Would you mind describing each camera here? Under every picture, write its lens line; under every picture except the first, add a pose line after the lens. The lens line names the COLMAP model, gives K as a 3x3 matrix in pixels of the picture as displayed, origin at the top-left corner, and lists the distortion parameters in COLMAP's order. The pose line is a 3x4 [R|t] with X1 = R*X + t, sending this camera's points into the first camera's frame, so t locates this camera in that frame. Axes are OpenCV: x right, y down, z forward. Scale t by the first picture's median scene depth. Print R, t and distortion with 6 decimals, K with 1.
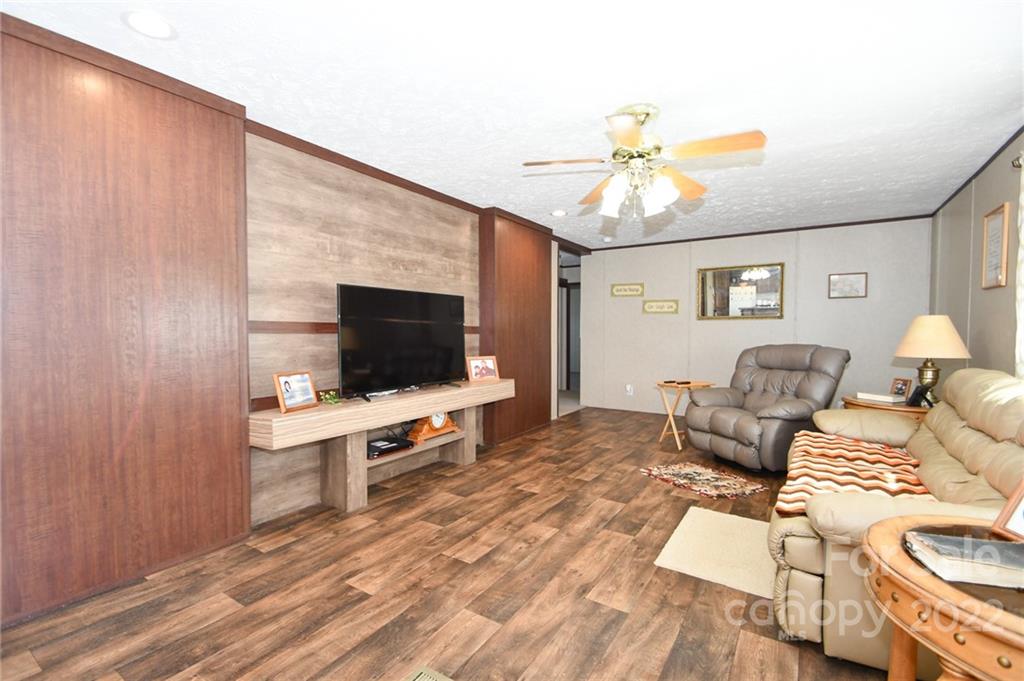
lens RADIAL K [[450.8, 0, 496.6], [0, 450.8, 342.2], [0, 0, 1]] dist [0.001528, -0.003249]
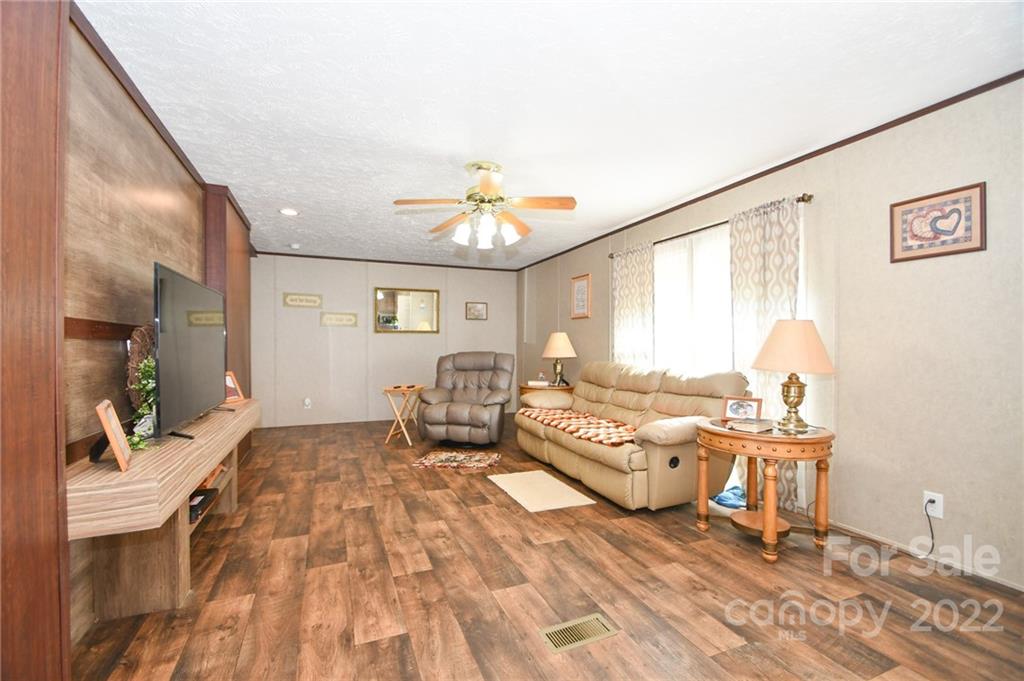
lens RADIAL K [[450.8, 0, 509.4], [0, 450.8, 342.0], [0, 0, 1]] dist [0.001528, -0.003249]
pose [[0.559298, 0.005610, 0.828947, -0.517129], [0.022013, 0.999524, -0.021616, 0.008458], [-0.828674, 0.030337, 0.558909, 0.184609]]
